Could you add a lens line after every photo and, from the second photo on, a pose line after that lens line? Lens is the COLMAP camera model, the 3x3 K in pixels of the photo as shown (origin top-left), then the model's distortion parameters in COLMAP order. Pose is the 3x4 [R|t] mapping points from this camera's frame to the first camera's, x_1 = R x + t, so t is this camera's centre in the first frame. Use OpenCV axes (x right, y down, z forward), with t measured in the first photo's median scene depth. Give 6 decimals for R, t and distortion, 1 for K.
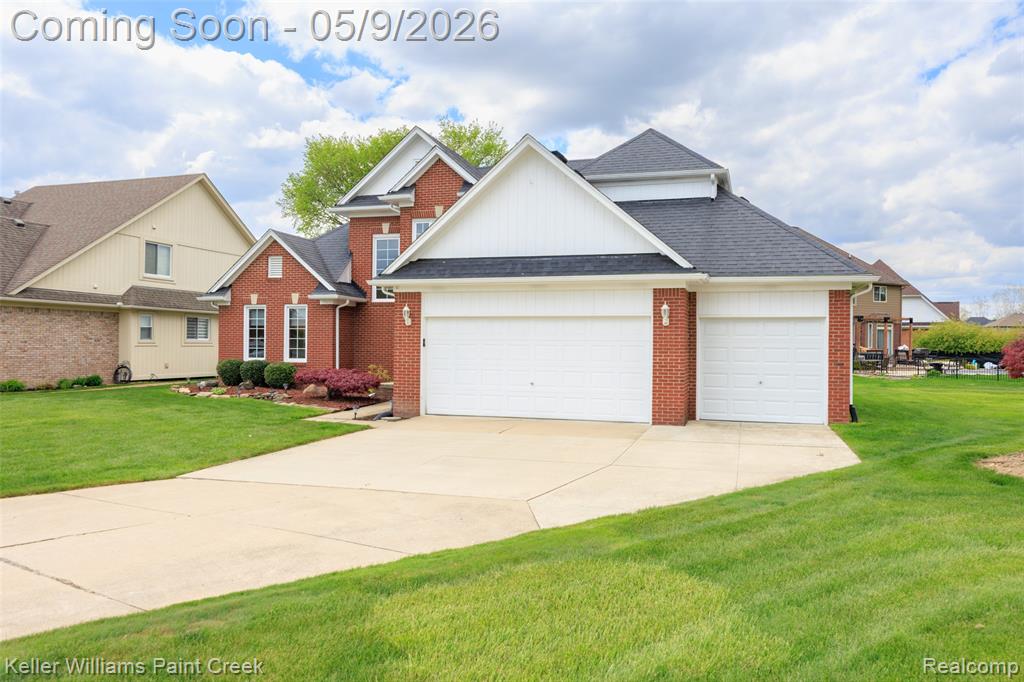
lens RADIAL K [[745.2, 0, 510.6], [0, 745.2, 345.5], [0, 0, 1]] dist [-0.009886, -0.003244]
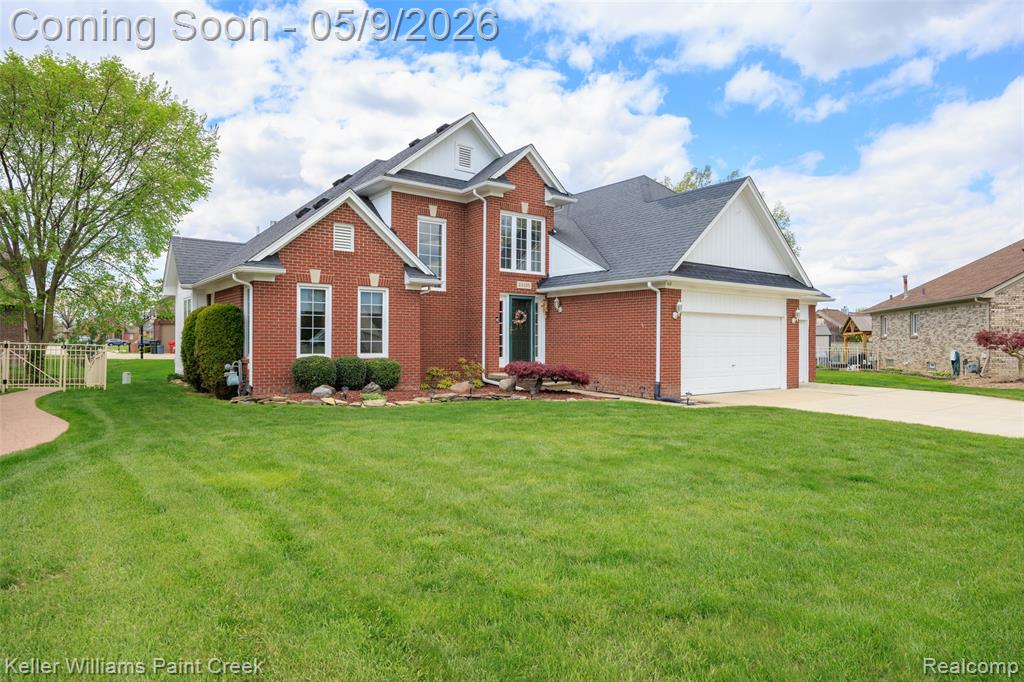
lens RADIAL K [[627.5, 0, 514.7], [0, 627.5, 341.0], [0, 0, 1]] dist [-0.005746, -0.001581]
pose [[0.573119, -0.004399, 0.819460, -0.793586], [0.003680, 0.999989, 0.002794, 0.002501], [-0.819464, 0.001414, 0.573129, 0.497519]]
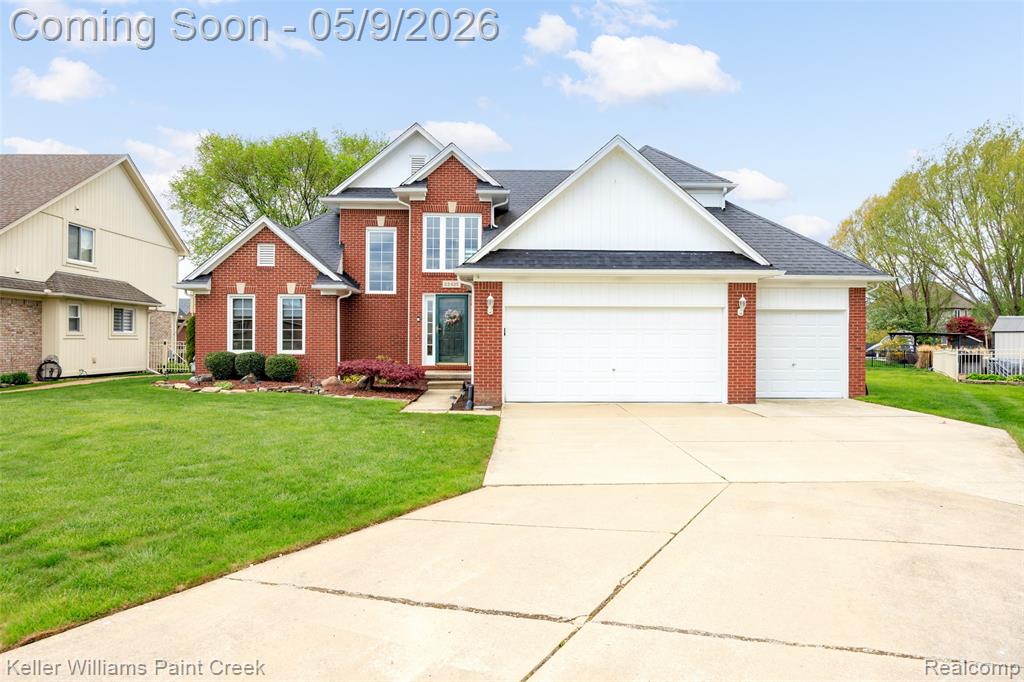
lens RADIAL K [[627.5, 0, 510.7], [0, 627.5, 337.3], [0, 0, 1]] dist [-0.005746, -0.001581]
pose [[0.948492, -0.002828, 0.316788, -0.287342], [0.004466, 0.999980, -0.004445, 0.005863], [-0.316770, 0.005631, 0.948486, 0.140952]]
